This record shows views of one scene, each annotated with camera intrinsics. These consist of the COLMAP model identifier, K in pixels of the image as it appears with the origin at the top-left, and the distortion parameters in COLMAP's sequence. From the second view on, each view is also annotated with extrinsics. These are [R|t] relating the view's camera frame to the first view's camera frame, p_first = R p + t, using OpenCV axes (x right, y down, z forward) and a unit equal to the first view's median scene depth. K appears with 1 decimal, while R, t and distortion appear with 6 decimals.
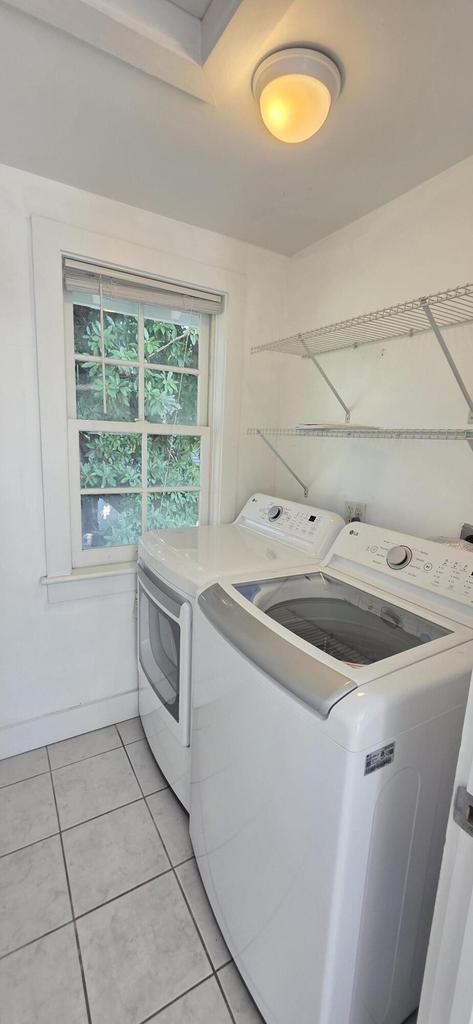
lens RADIAL K [[409.2, 0, 238.1], [0, 409.2, 515.6], [0, 0, 1]] dist [0.001414, -0.000005]
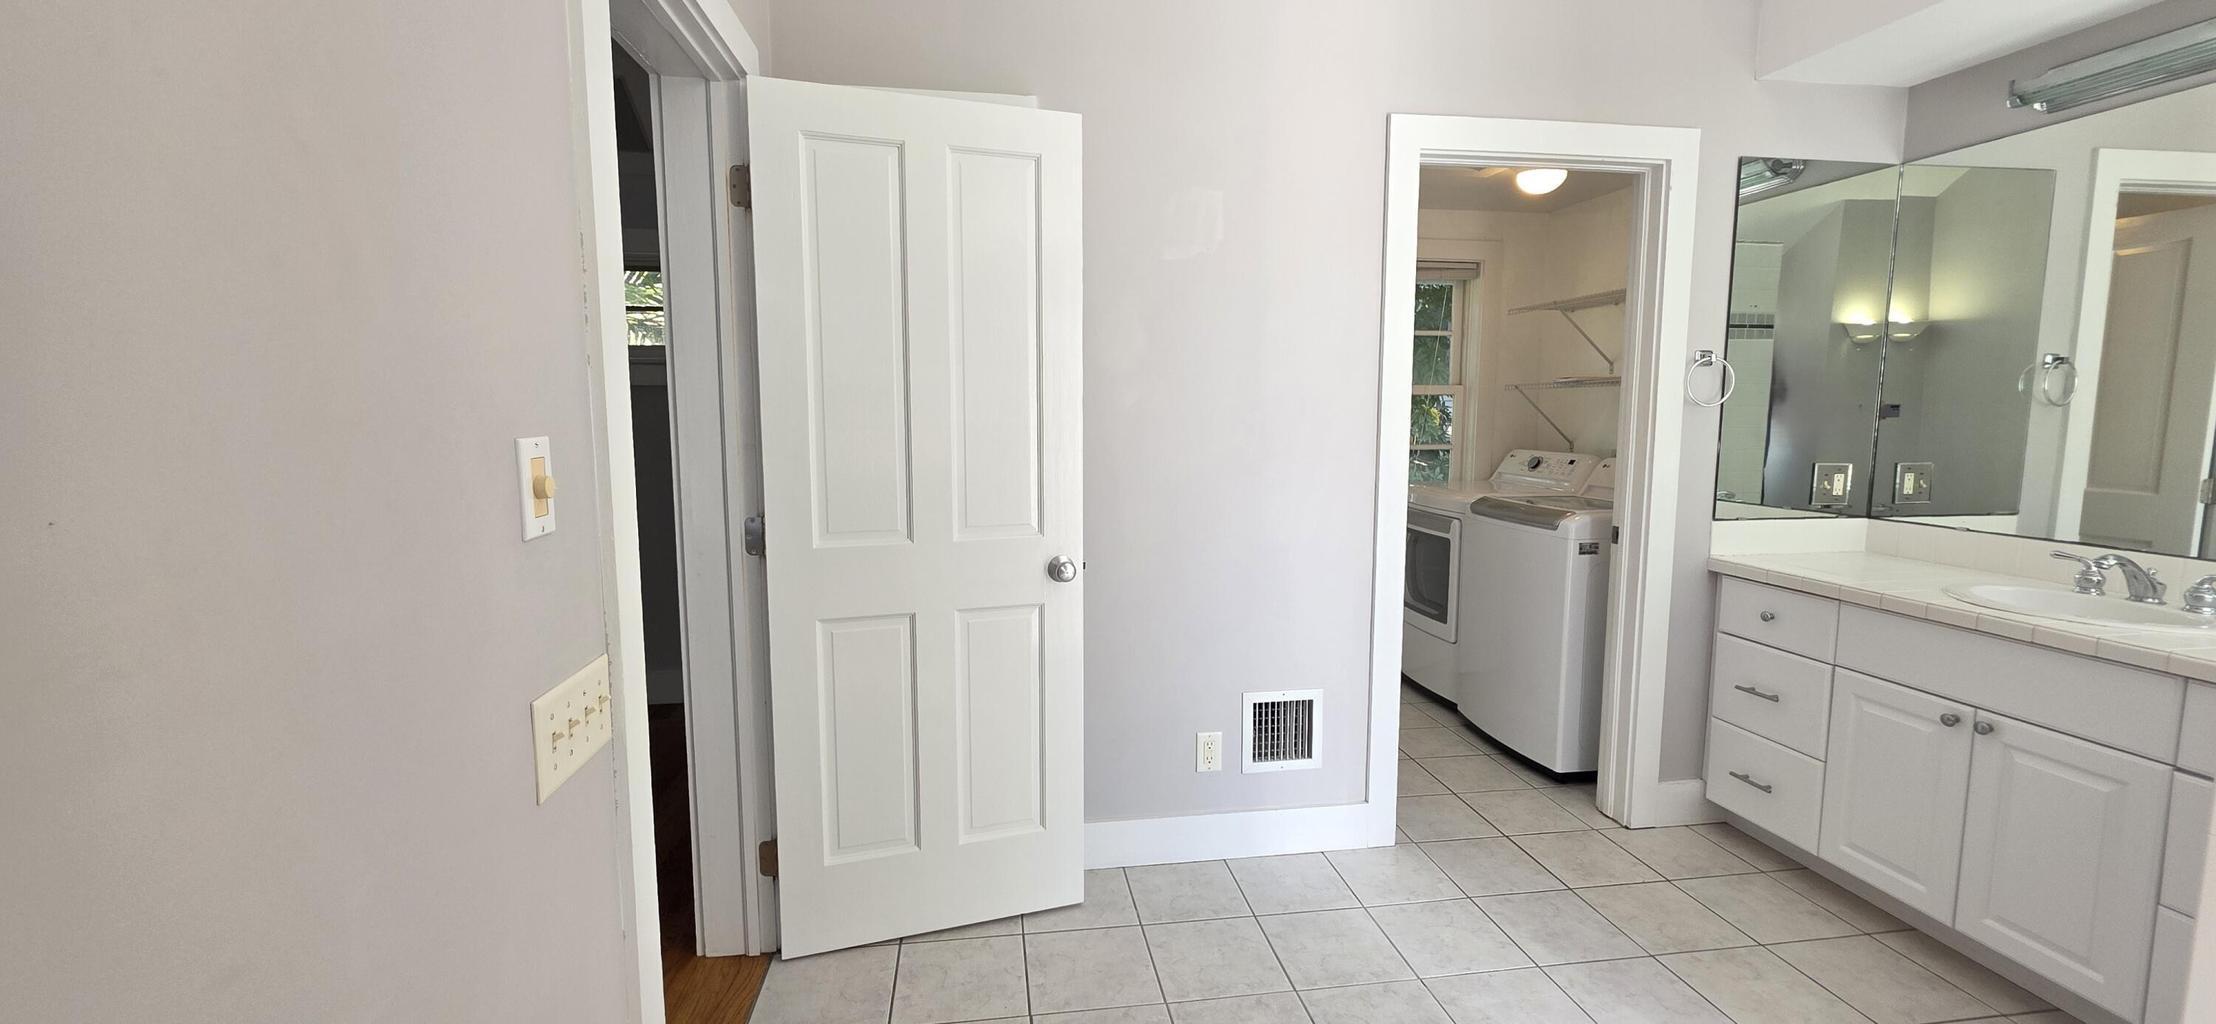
lens RADIAL K [[885.4, 0, 1090.1], [0, 885.4, 504.0], [0, 0, 1]] dist [0.001414, -0.000005]
pose [[0.921063, -0.001843, -0.389409, -0.073814], [-0.035033, 0.995542, -0.087576, 0.330534], [0.387834, 0.094306, 0.916892, -1.479540]]
